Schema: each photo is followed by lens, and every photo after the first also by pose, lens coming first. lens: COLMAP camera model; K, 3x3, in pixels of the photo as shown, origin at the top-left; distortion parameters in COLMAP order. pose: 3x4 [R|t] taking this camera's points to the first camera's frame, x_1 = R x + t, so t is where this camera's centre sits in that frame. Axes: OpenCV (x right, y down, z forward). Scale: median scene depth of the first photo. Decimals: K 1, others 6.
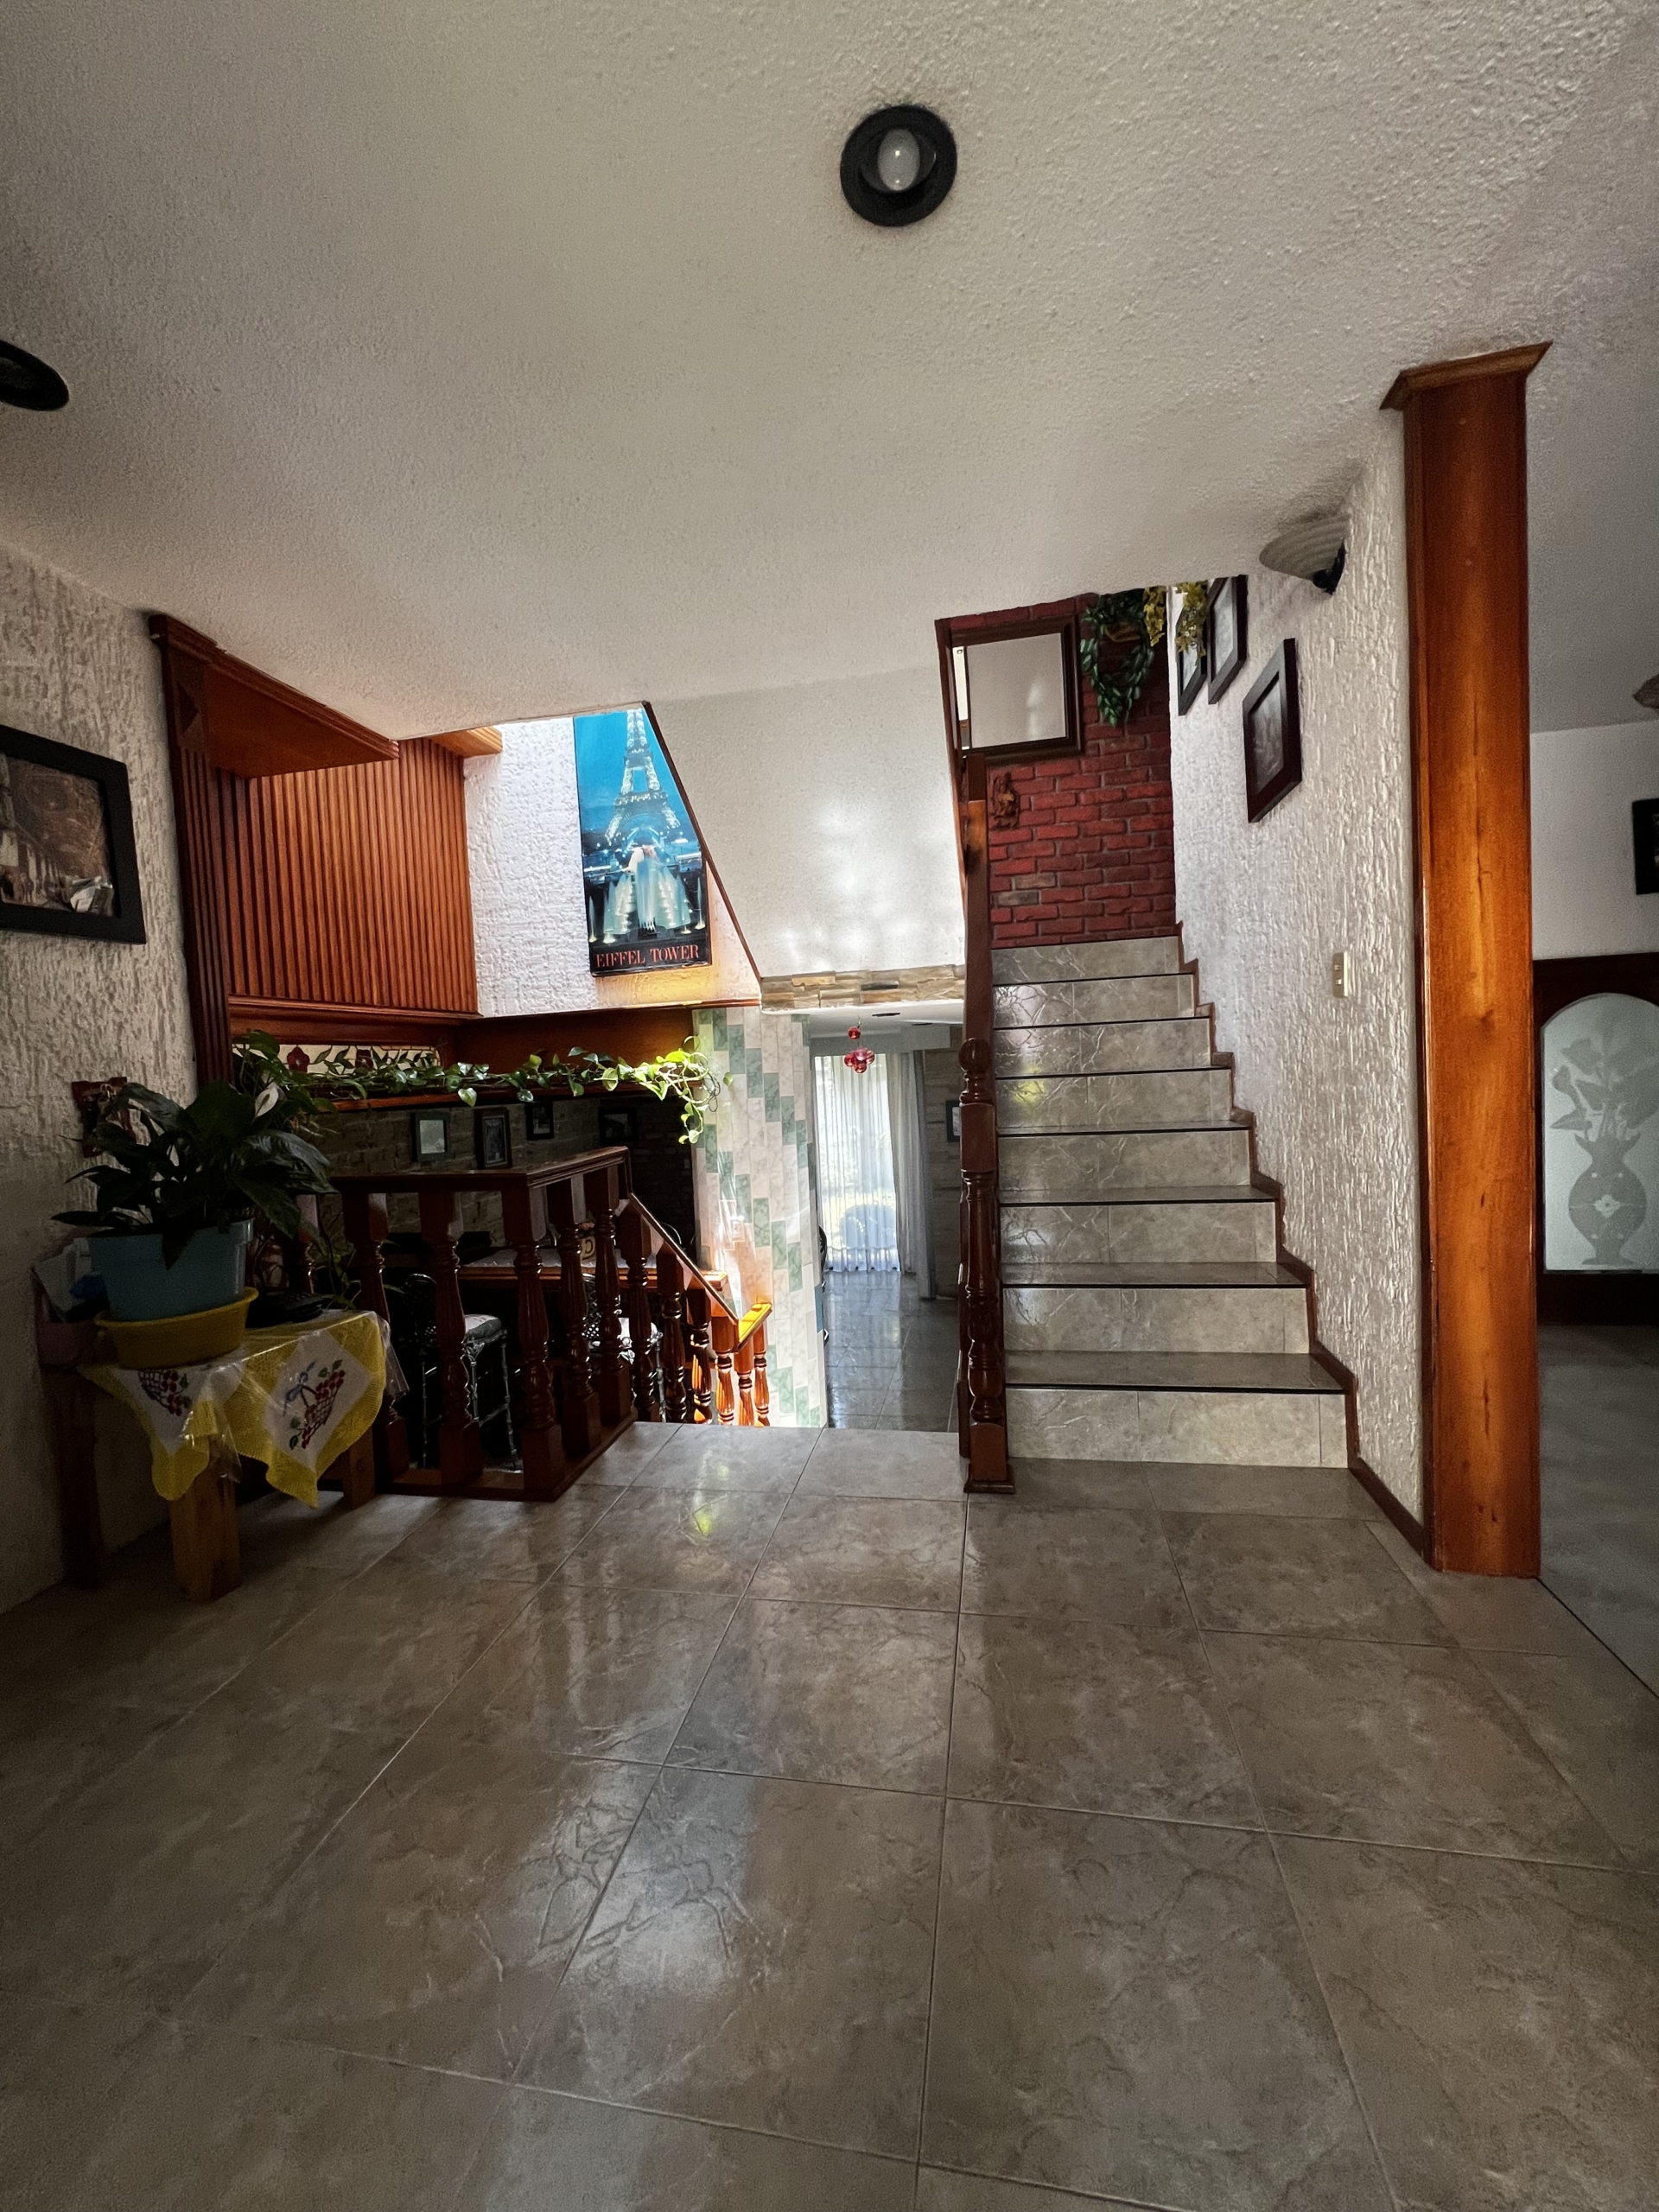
lens RADIAL K [[887.3, 0, 829.5], [0, 887.3, 1106.0], [0, 0, 1]] dist [0.000249, 0.000658]
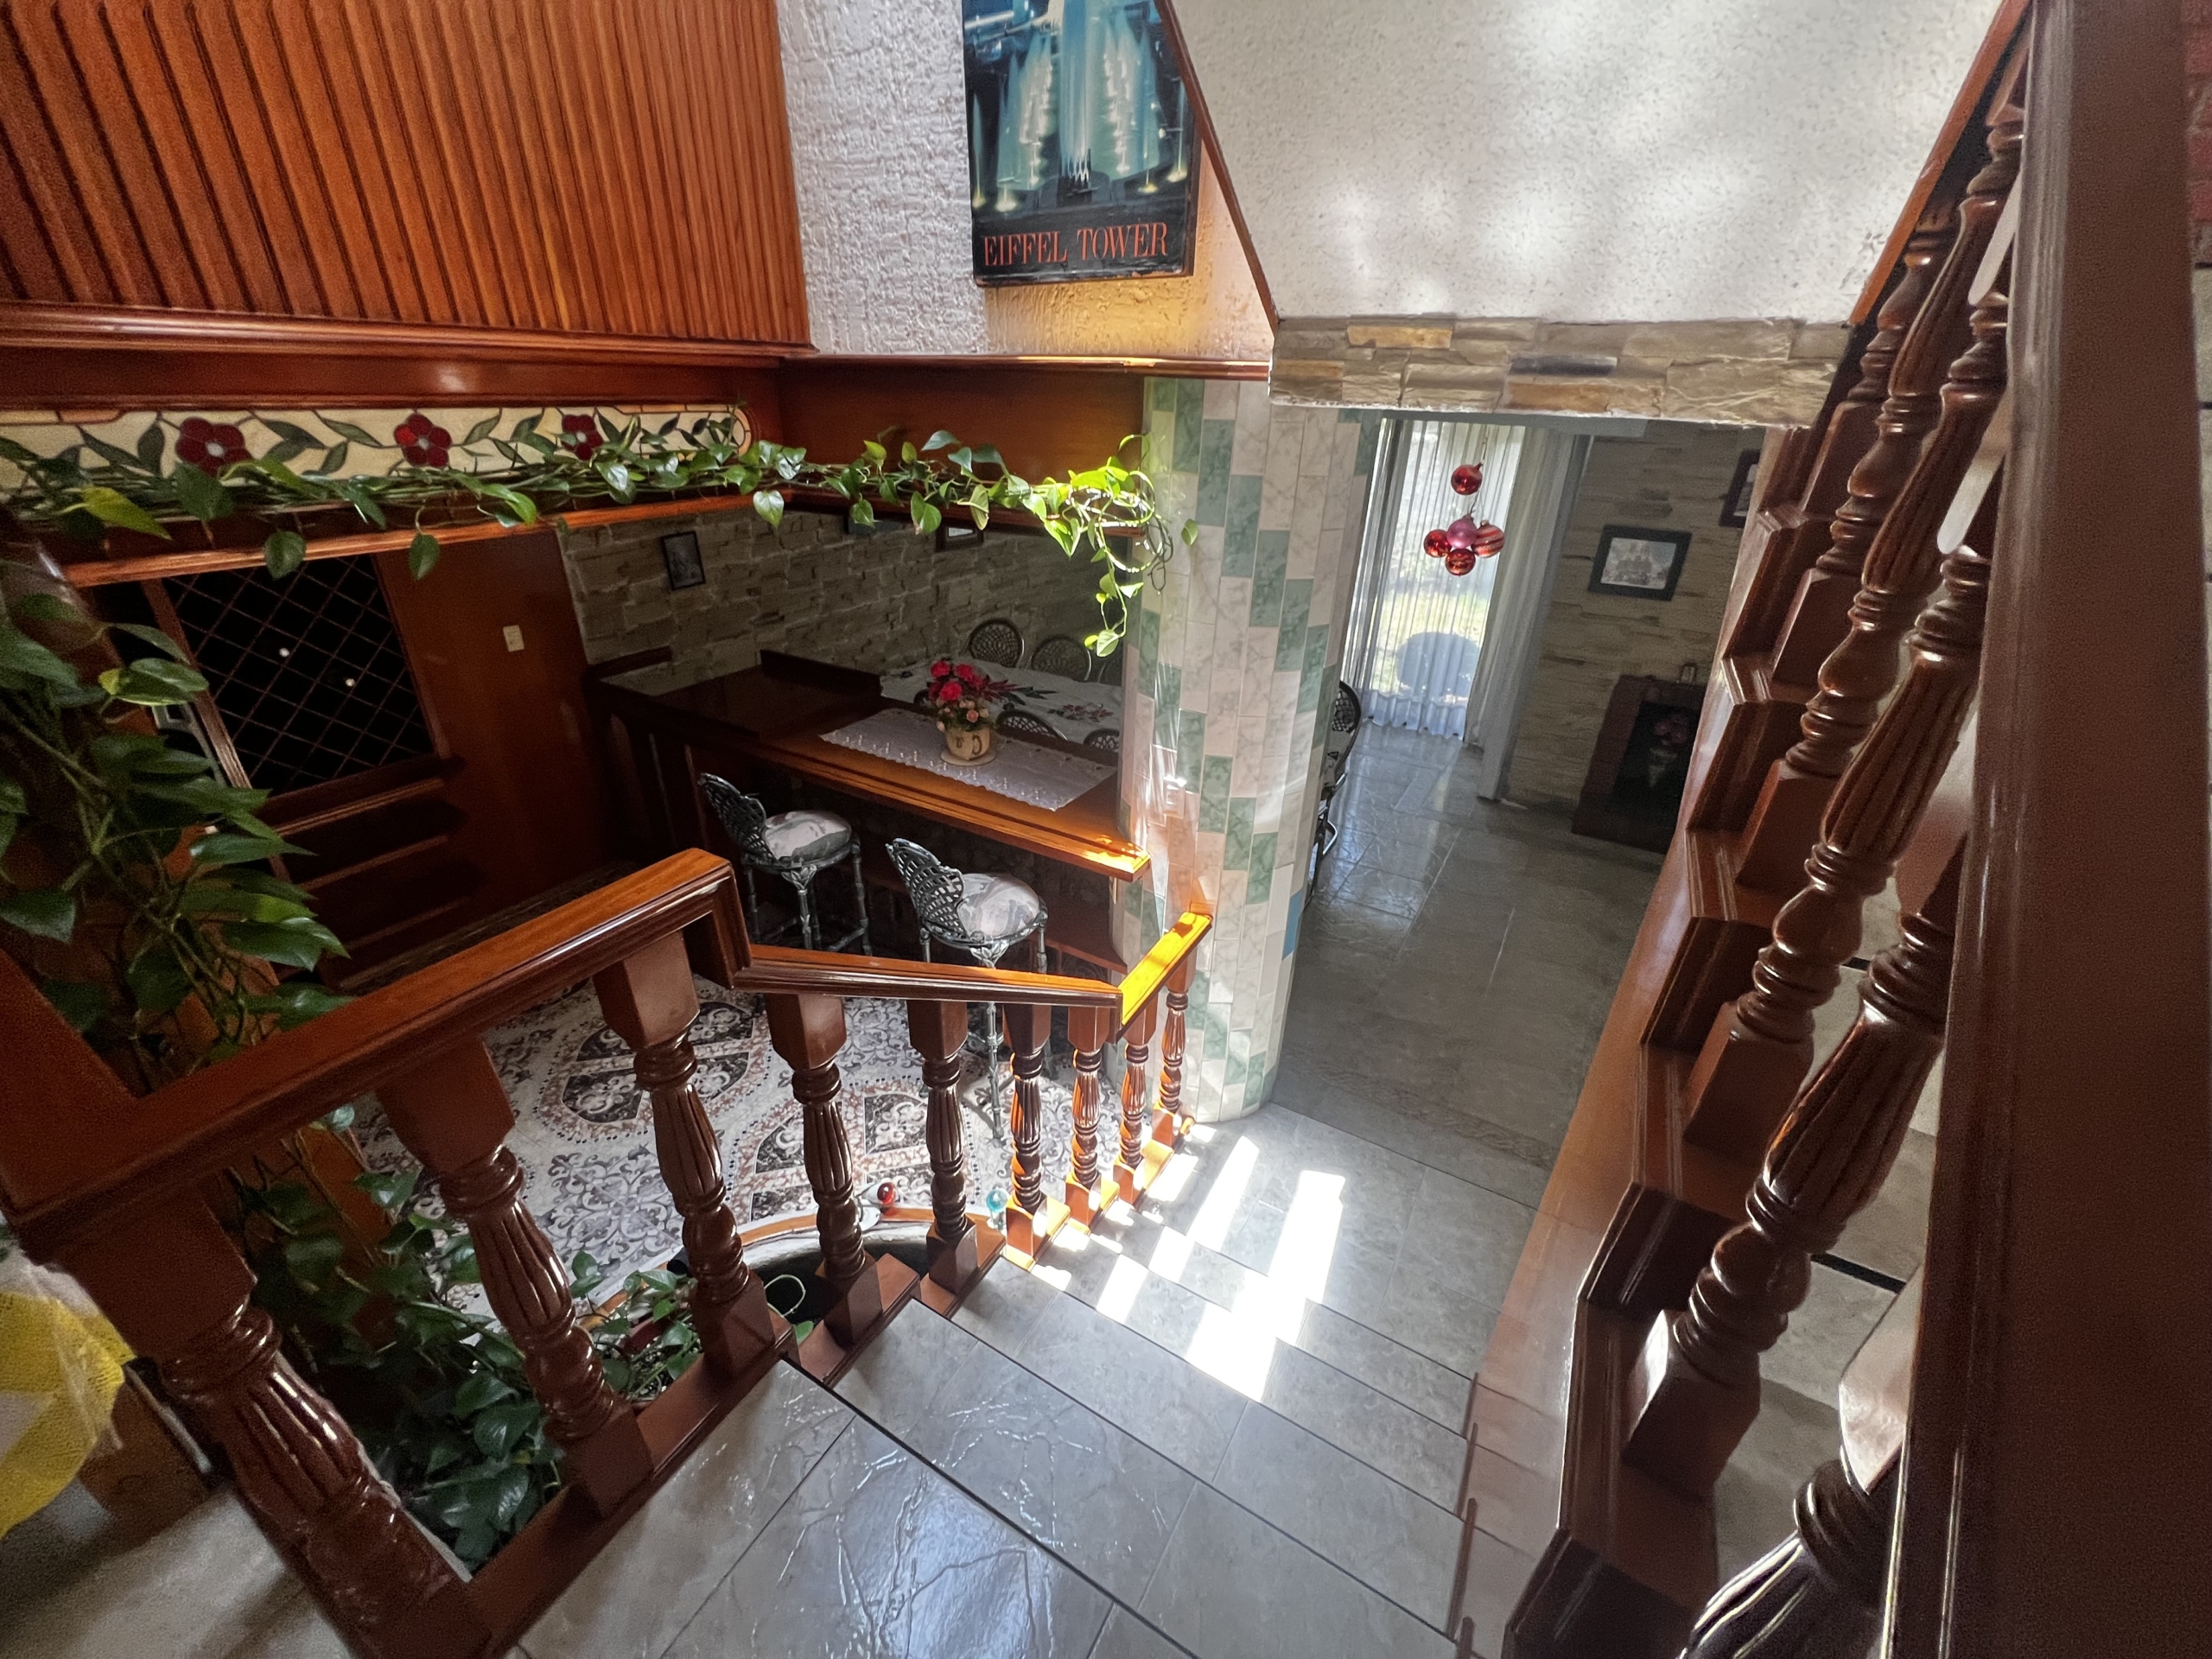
lens RADIAL K [[878.2, 0, 1105.5], [0, 878.2, 821.4], [0, 0, 1]] dist [-0.000906, 0.000622]
pose [[0.939800, 0.219343, -0.262037, 0.010701], [-0.091016, 0.899779, 0.426748, -0.092374], [0.329380, -0.377209, 0.865576, 0.469945]]
